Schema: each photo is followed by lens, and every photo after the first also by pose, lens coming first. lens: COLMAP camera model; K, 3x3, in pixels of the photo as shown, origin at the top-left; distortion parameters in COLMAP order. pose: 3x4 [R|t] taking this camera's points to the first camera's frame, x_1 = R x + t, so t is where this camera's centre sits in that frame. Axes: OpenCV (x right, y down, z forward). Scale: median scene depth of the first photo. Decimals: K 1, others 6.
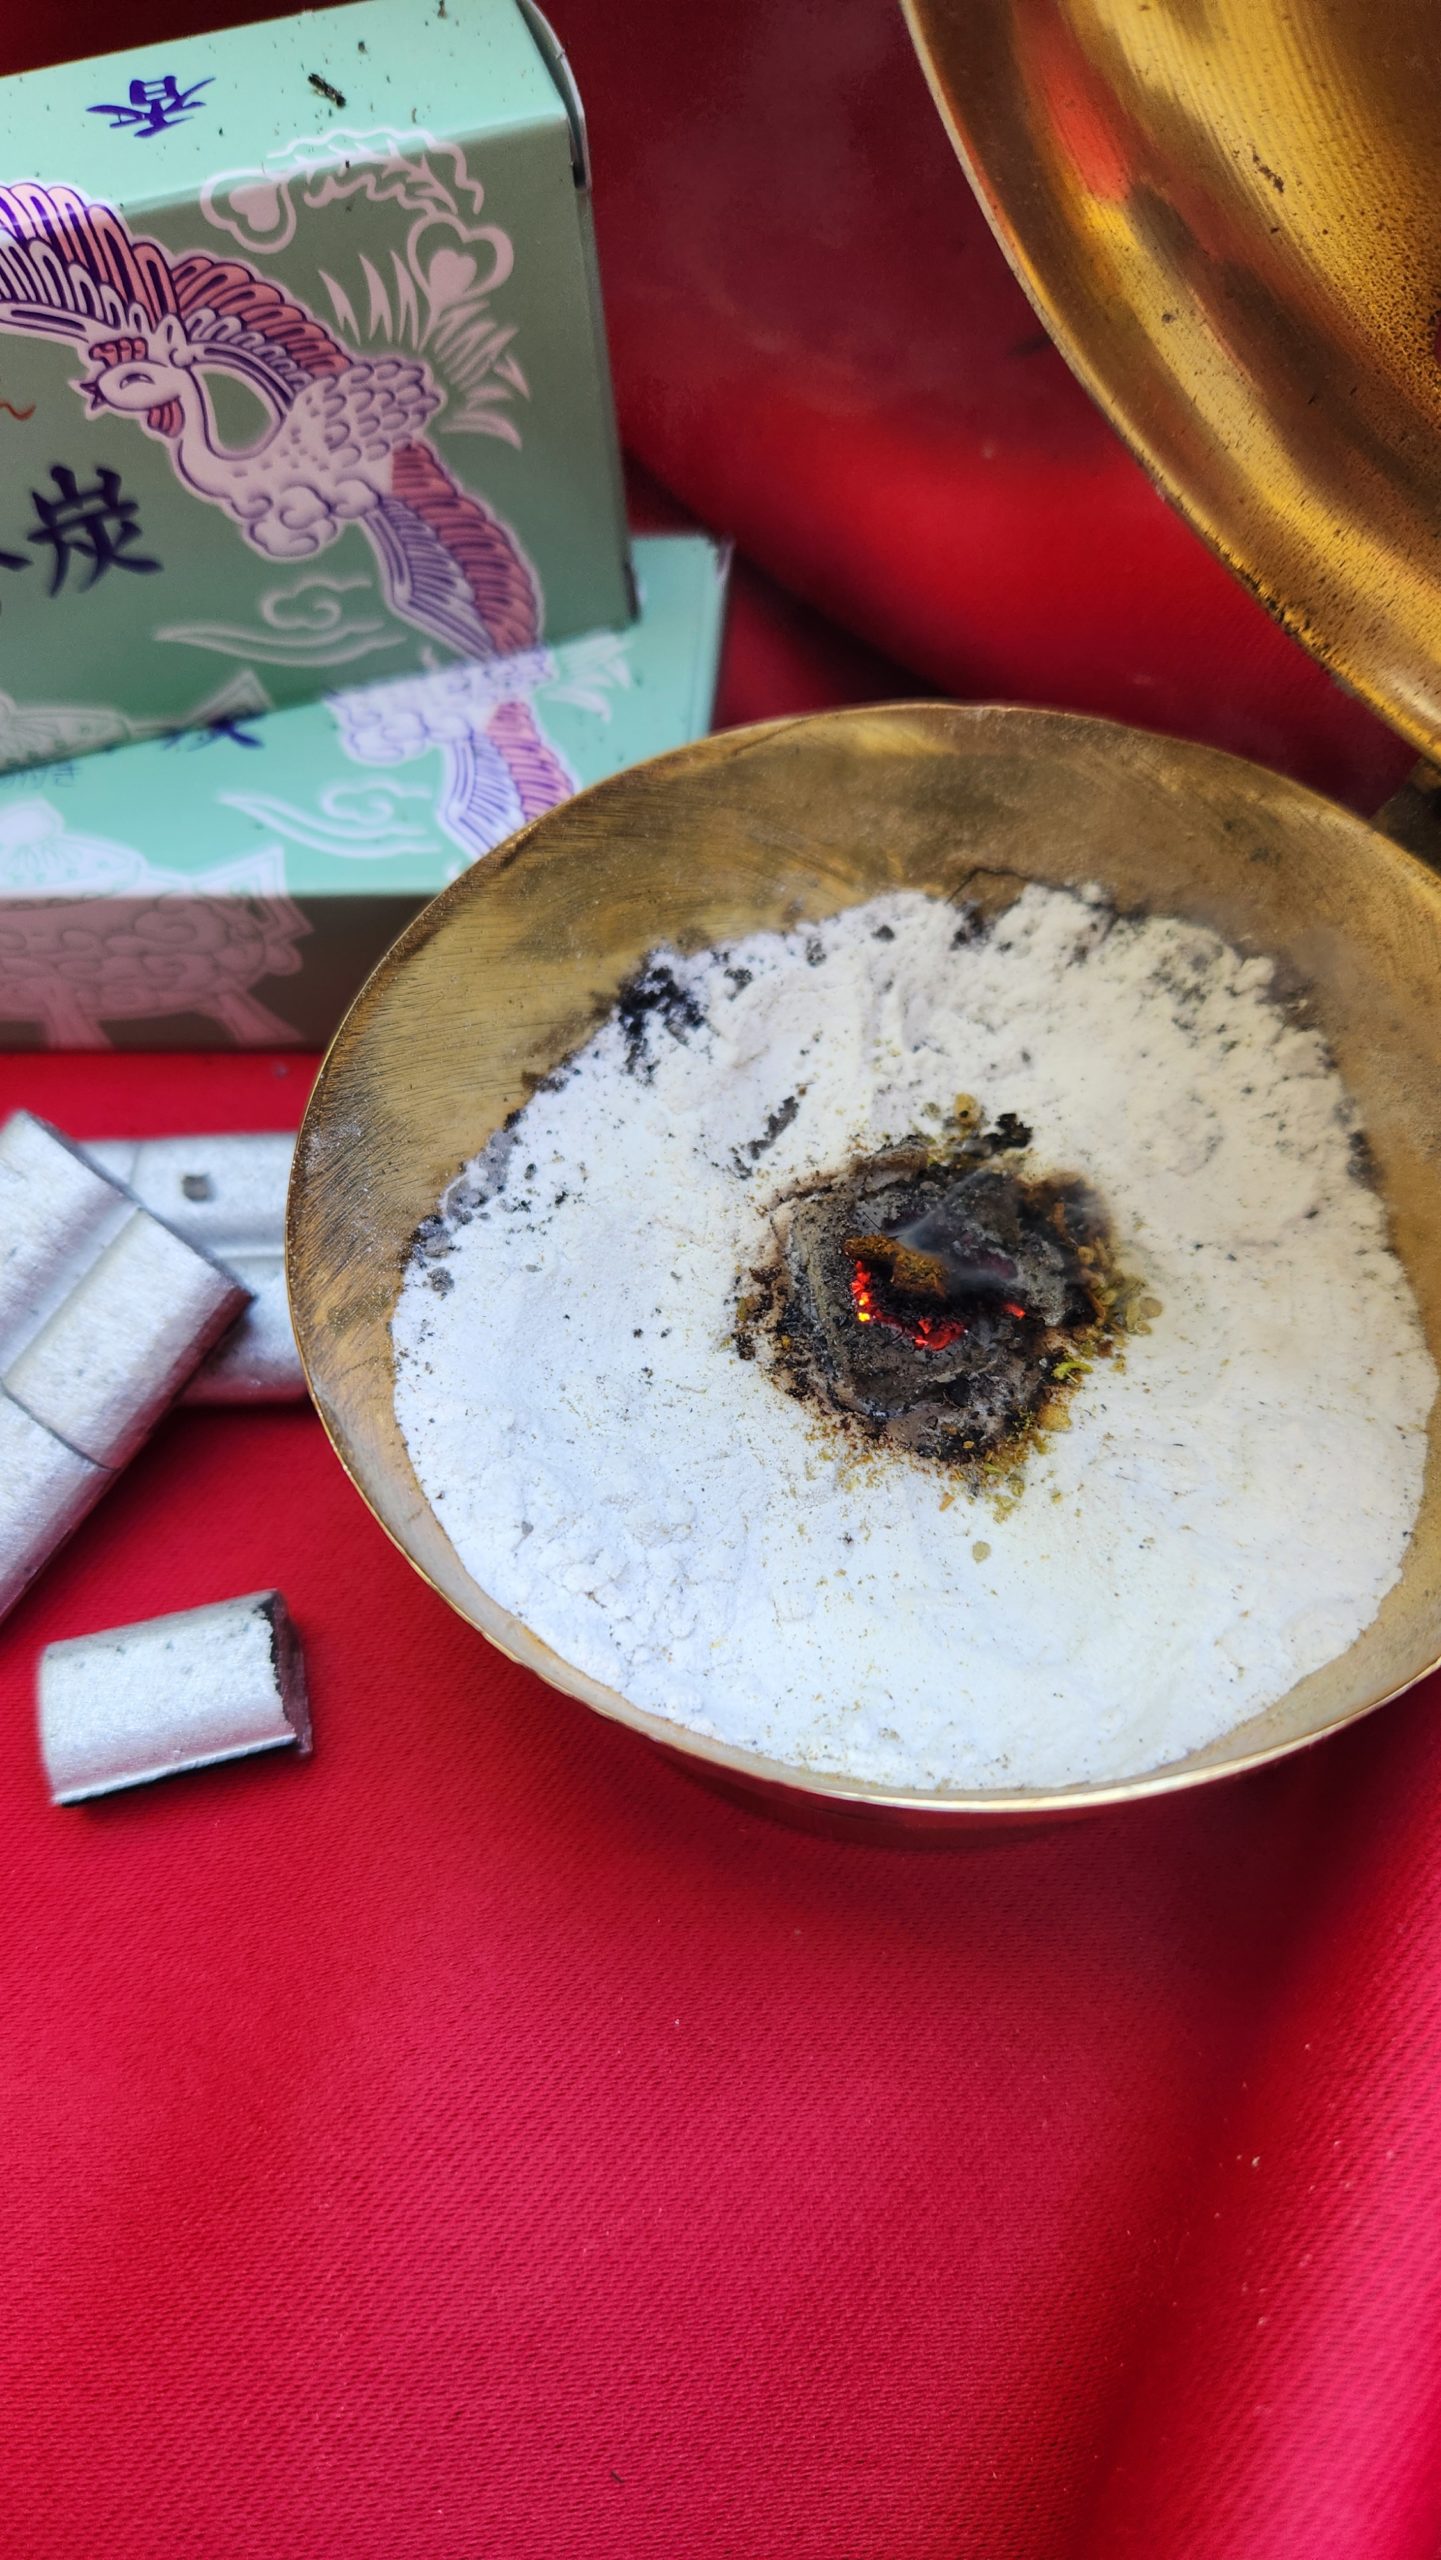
lens RADIAL K [[1793.0, 0, 720.5], [0, 1793.0, 1280.0], [0, 0, 1]] dist [-0.003475, -0.001753]
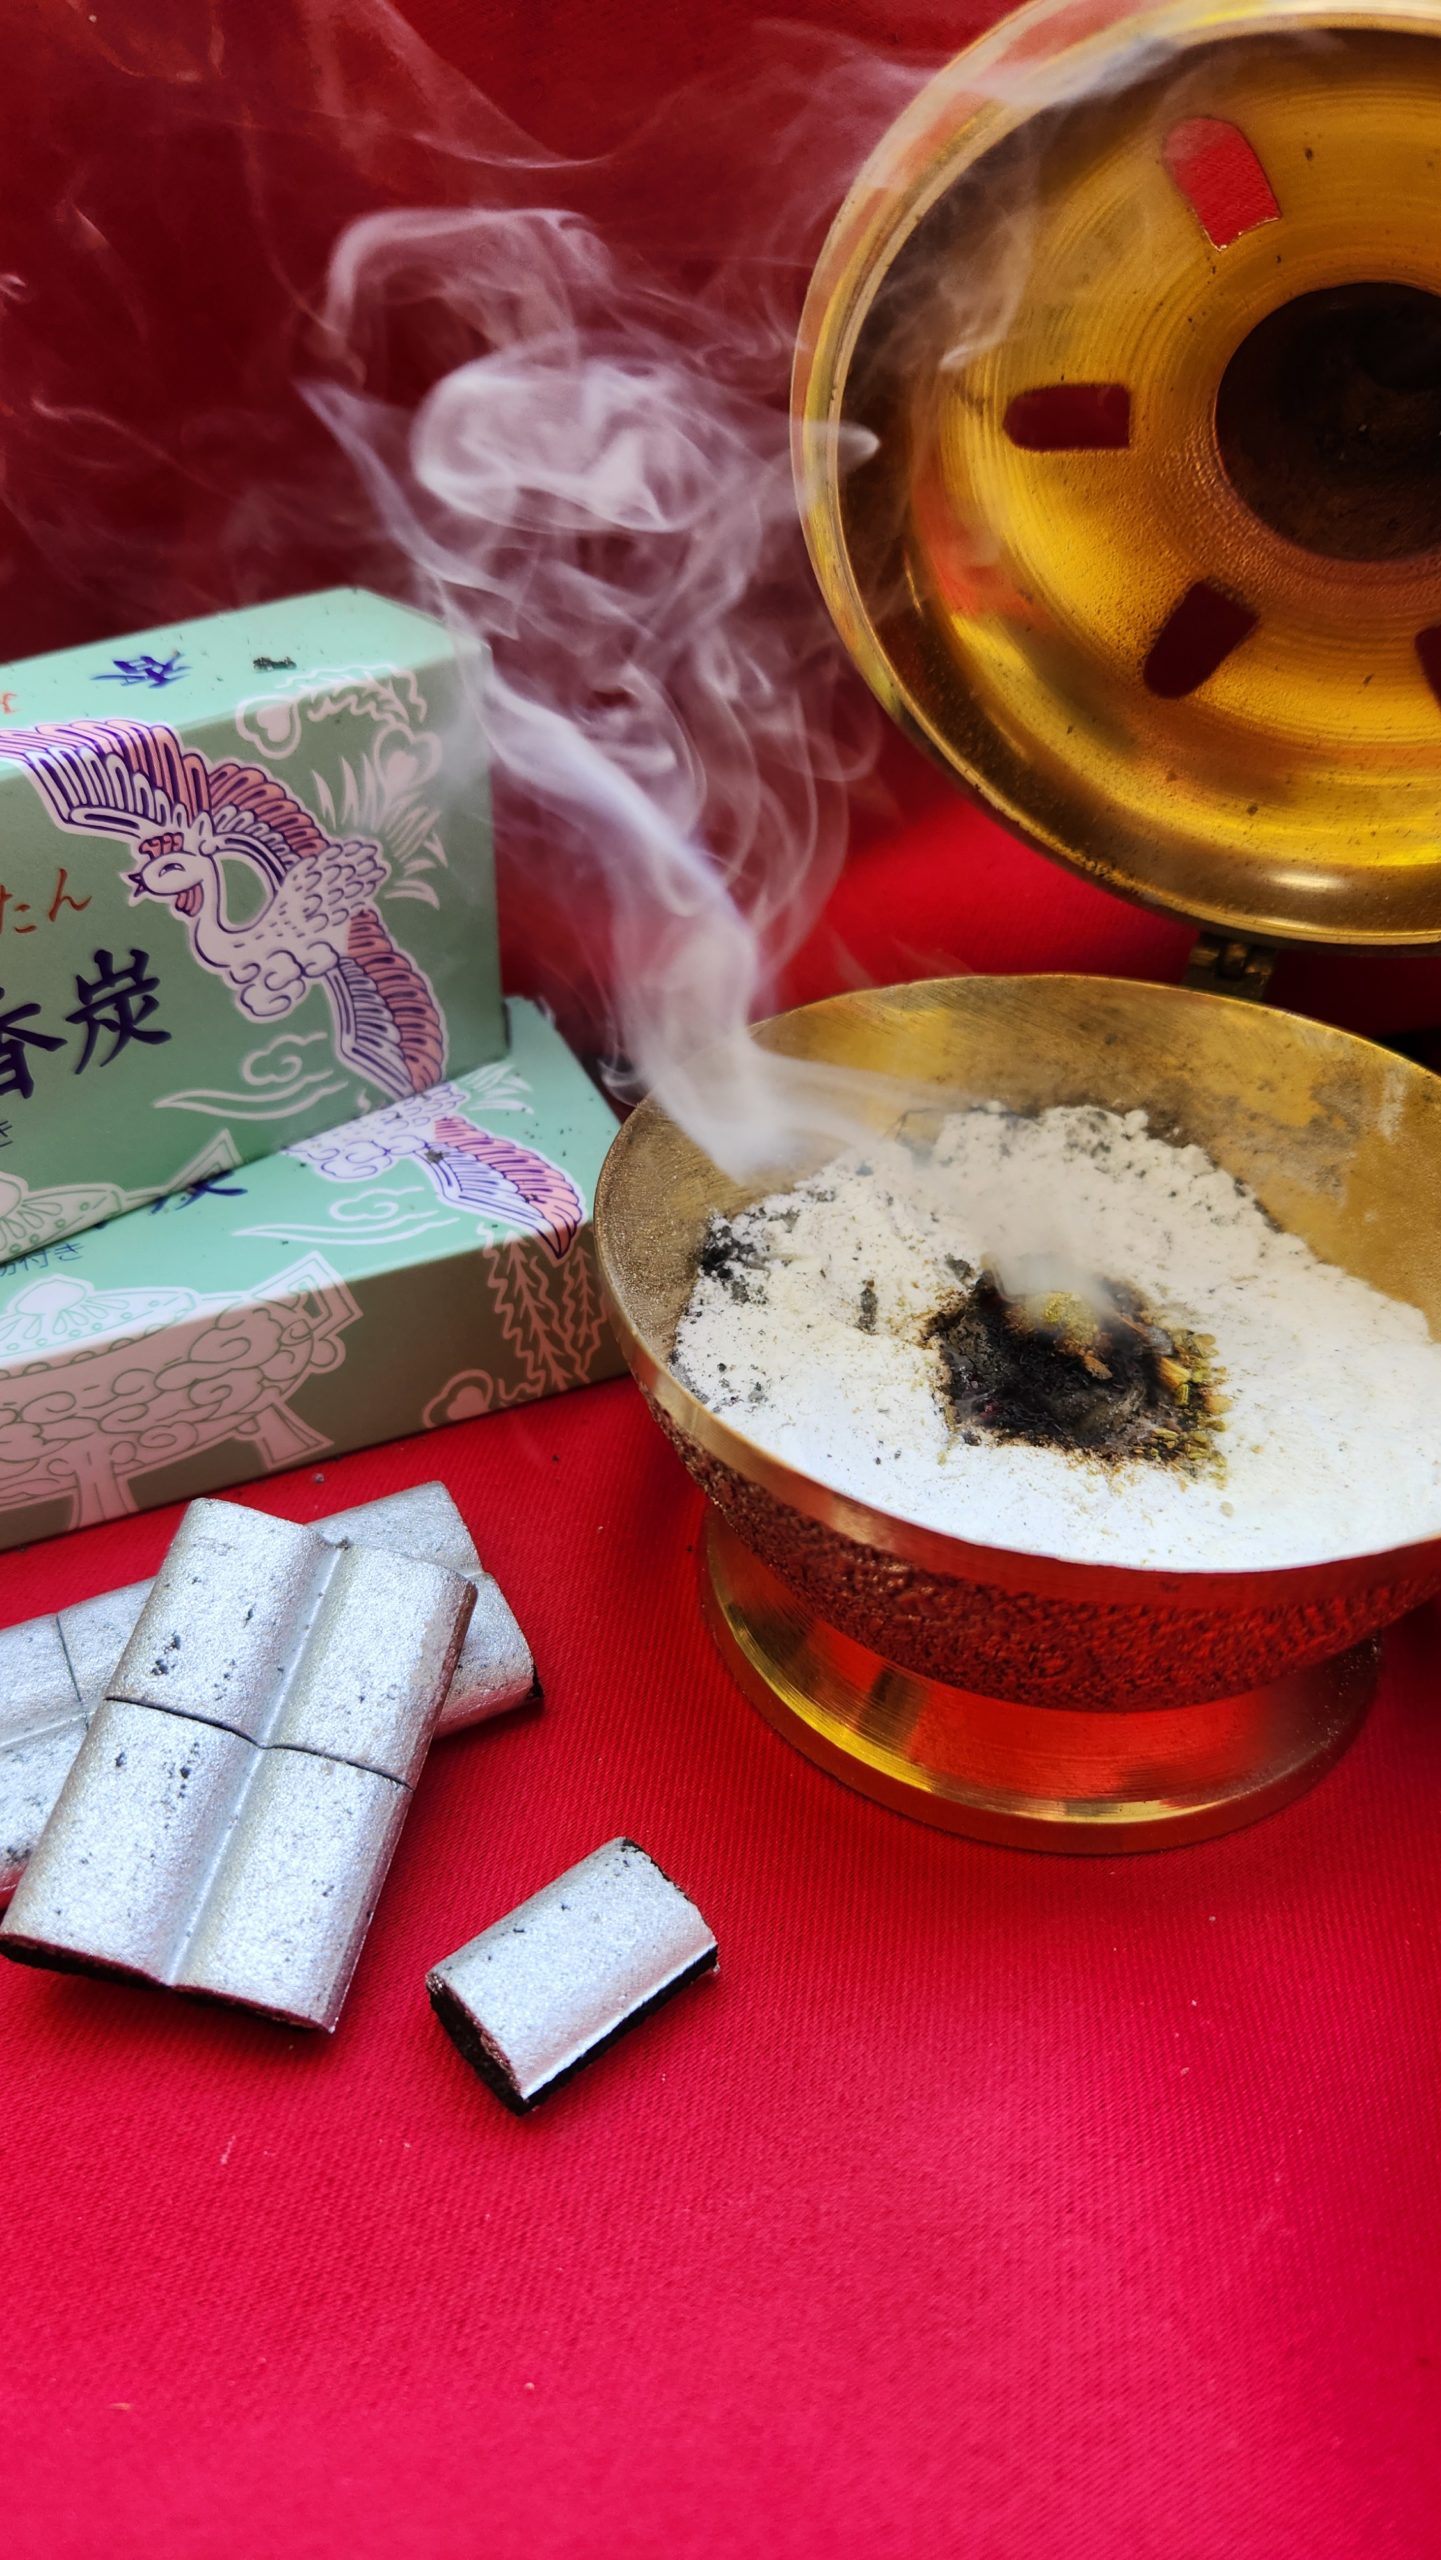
lens RADIAL K [[1724.1, 0, 755.0], [0, 1724.1, 1287.2], [0, 0, 1]] dist [0.007103, -0.026783]
pose [[0.882855, -0.228616, 0.410246, -0.502734], [0.362719, 0.886800, -0.286393, 0.202148], [-0.298332, 0.401648, 0.865839, 0.010040]]
